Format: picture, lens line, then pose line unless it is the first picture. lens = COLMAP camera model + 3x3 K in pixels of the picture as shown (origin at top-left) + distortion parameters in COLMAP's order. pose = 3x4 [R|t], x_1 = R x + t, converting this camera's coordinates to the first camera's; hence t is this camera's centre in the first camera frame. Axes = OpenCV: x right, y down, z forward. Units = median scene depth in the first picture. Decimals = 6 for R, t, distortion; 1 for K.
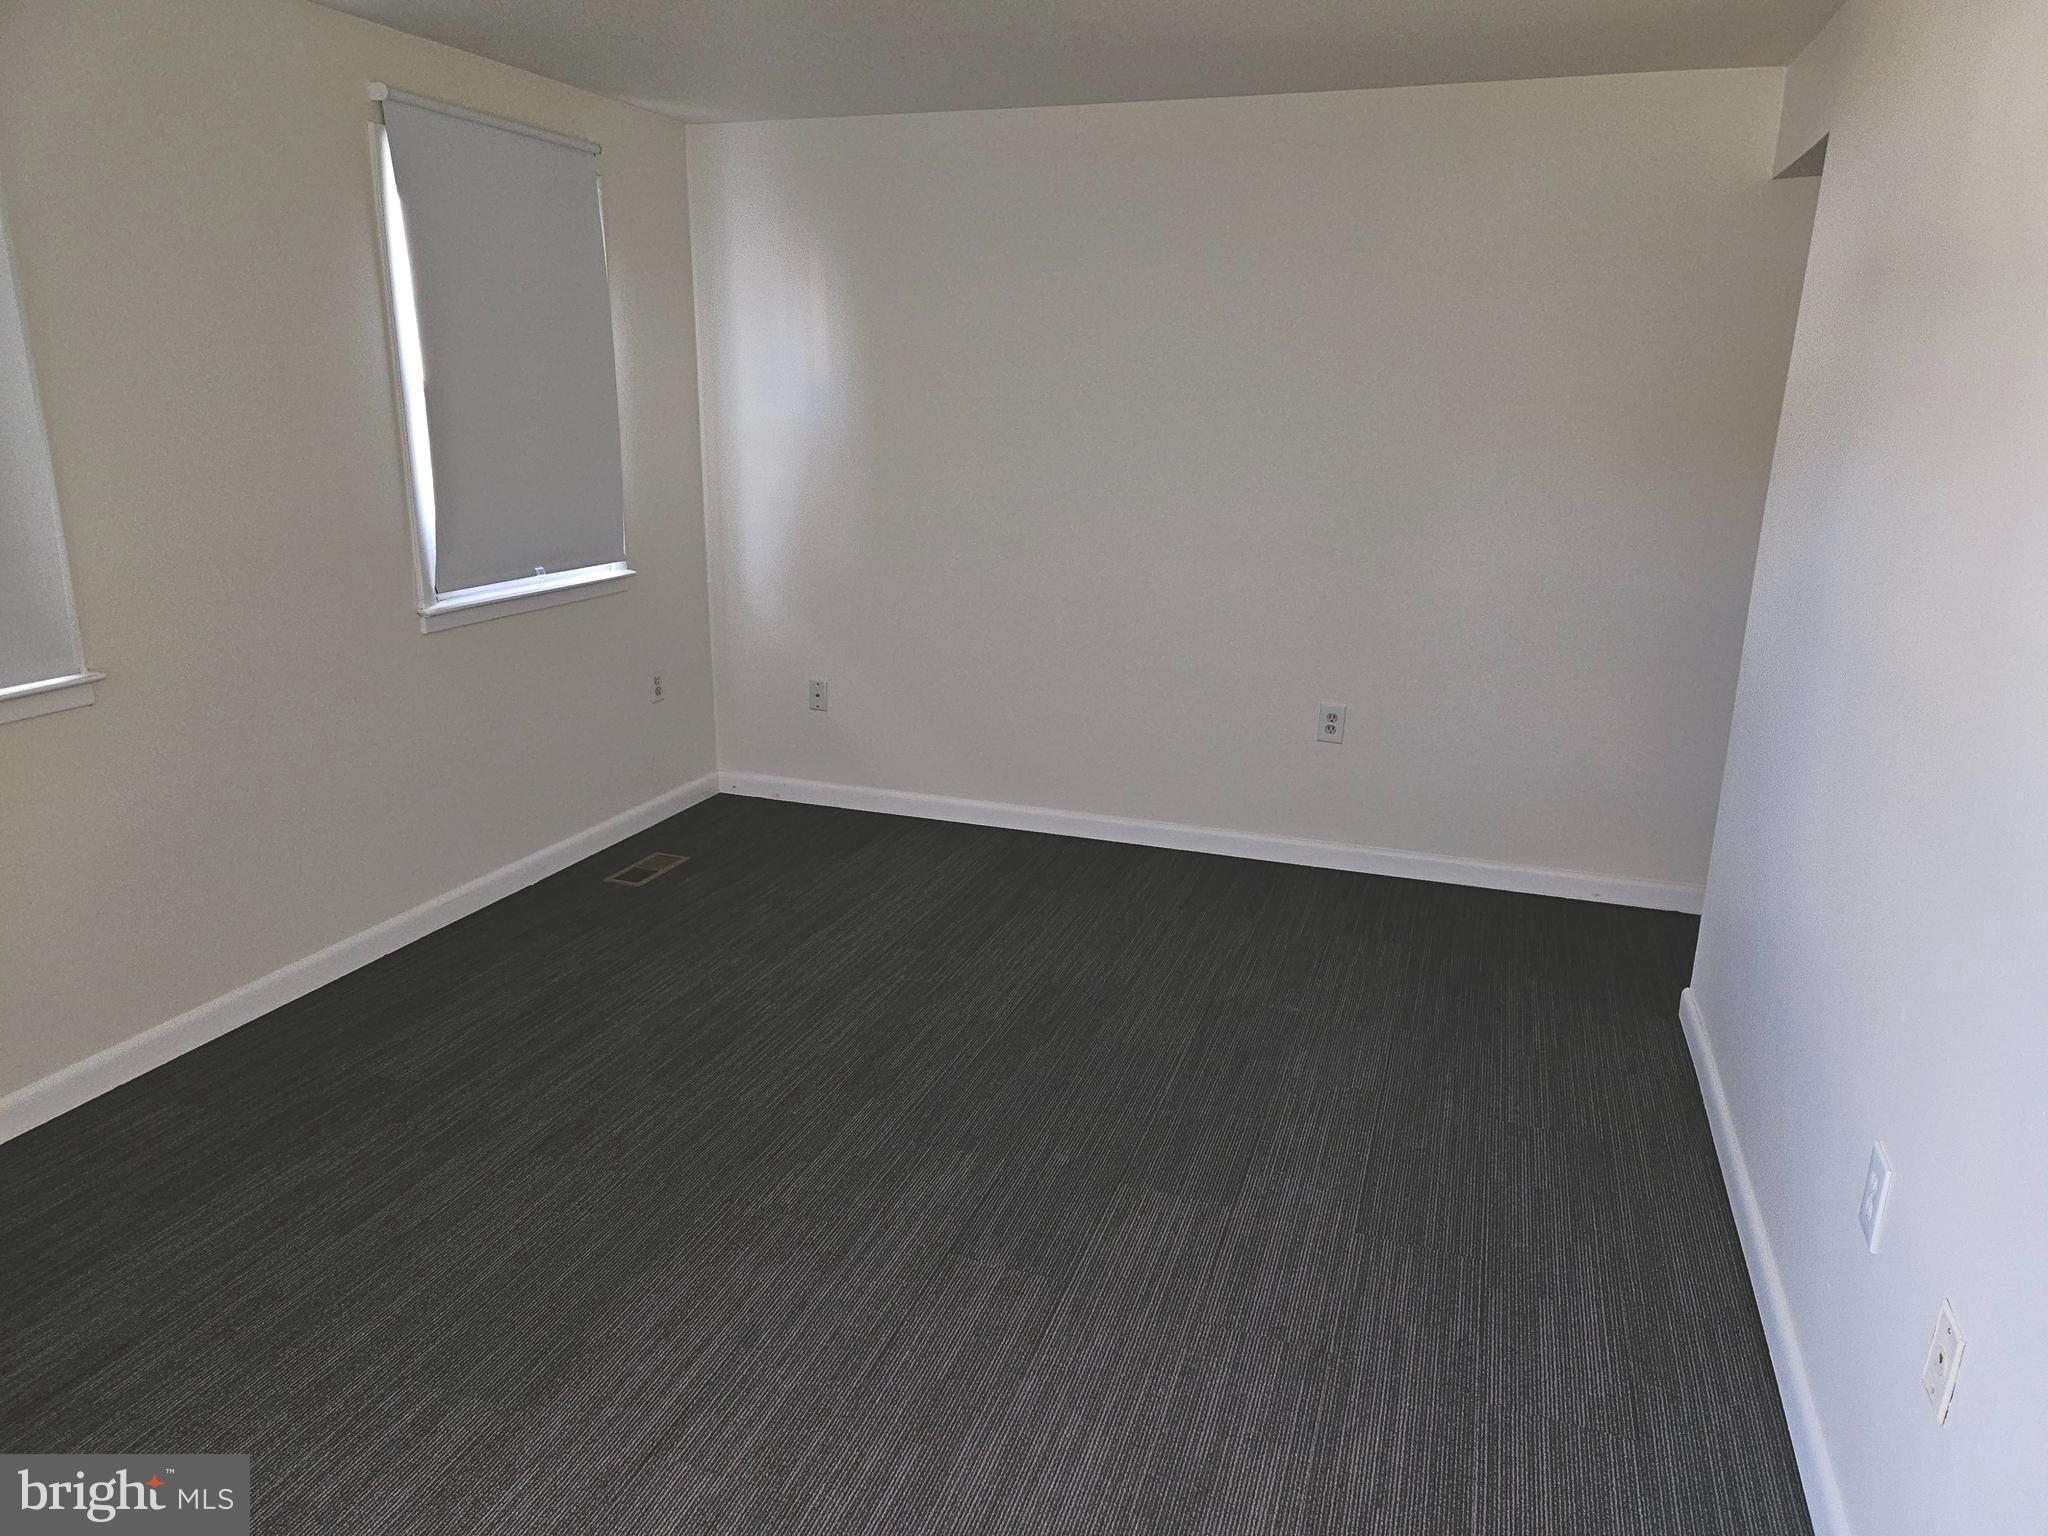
lens RADIAL K [[1376.4, 0, 1020.8], [0, 1376.4, 769.4], [0, 0, 1]] dist [0.008194, 0.002518]
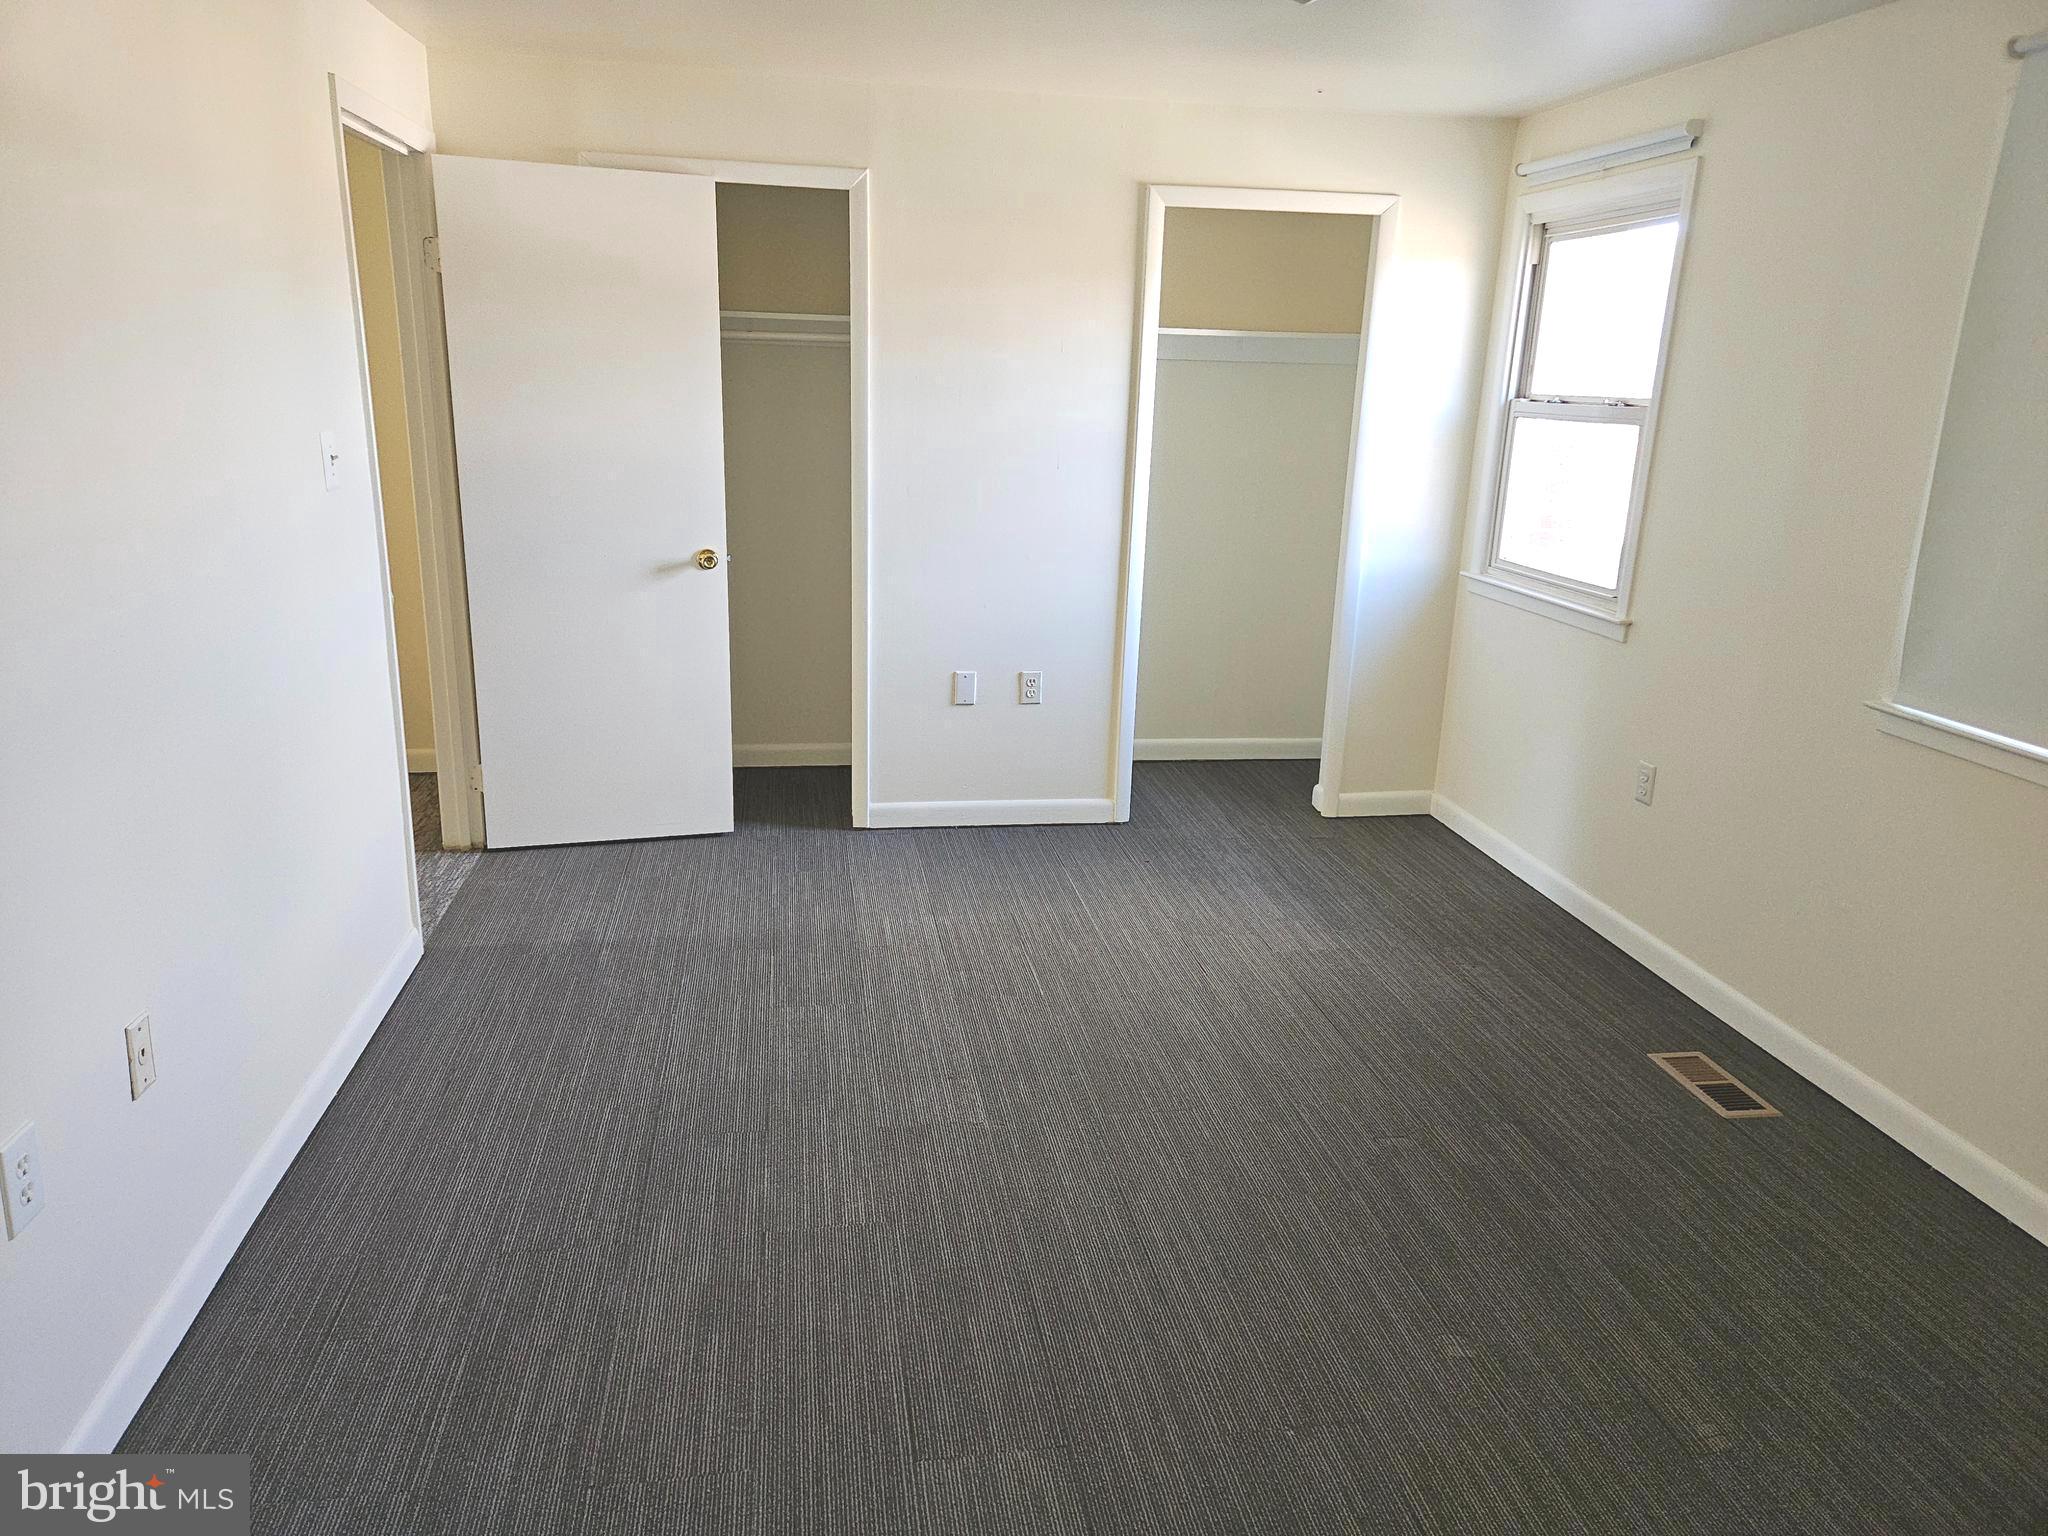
lens RADIAL K [[1376.4, 0, 1021.3], [0, 1376.4, 767.6], [0, 0, 1]] dist [0.008194, 0.002518]
pose [[-0.880594, 0.118211, -0.458890, 0.351972], [-0.141115, 0.859034, 0.492084, -0.456667], [0.452372, 0.498083, -0.739779, 1.633928]]
